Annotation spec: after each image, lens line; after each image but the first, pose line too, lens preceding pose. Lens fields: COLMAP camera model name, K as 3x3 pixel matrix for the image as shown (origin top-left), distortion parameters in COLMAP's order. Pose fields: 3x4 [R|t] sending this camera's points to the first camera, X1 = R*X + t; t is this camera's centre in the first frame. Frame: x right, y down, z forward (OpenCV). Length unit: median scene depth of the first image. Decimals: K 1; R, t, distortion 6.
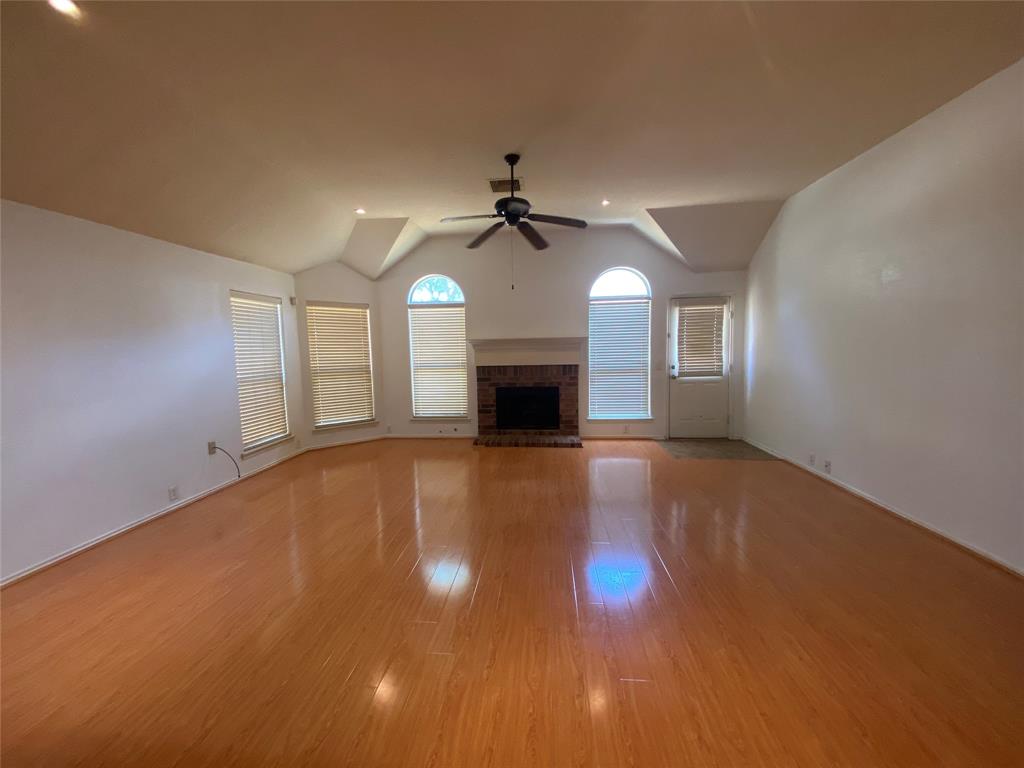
lens RADIAL K [[414.5, 0, 514.0], [0, 414.5, 382.9], [0, 0, 1]] dist [0.003236, -0.008642]
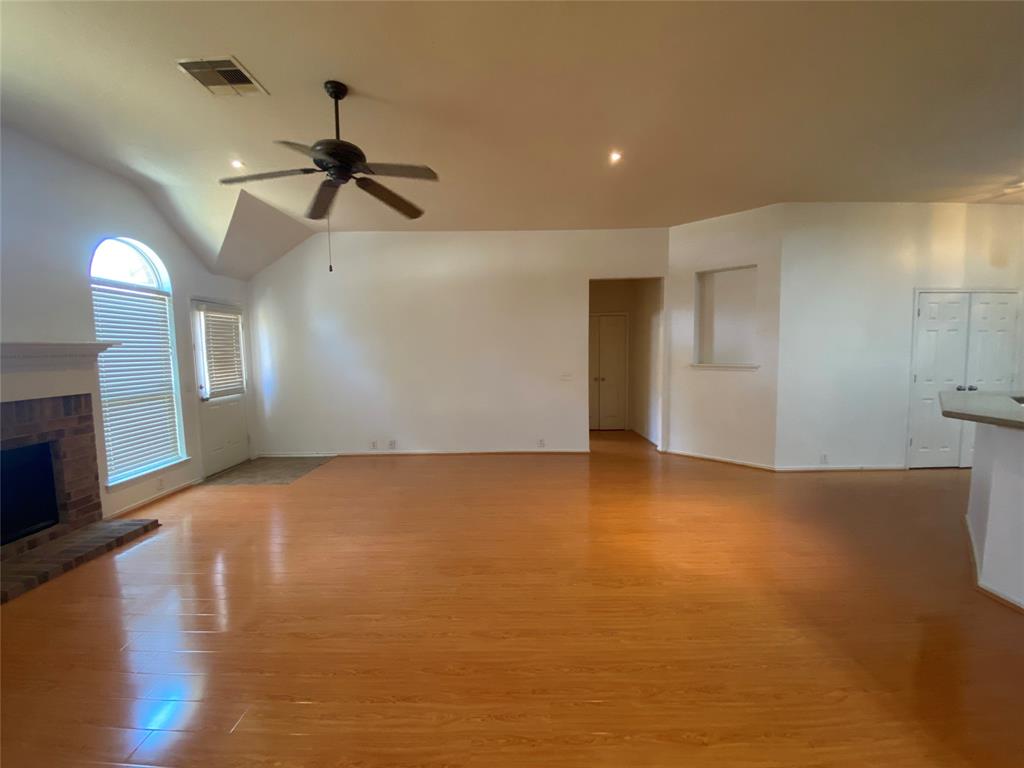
lens RADIAL K [[414.5, 0, 509.0], [0, 414.5, 374.9], [0, 0, 1]] dist [0.003236, -0.008642]
pose [[-0.083687, -0.037263, 0.995795, -0.443828], [0.105146, 0.993392, 0.046010, -0.035517], [-0.990929, 0.108555, -0.079216, 0.483258]]
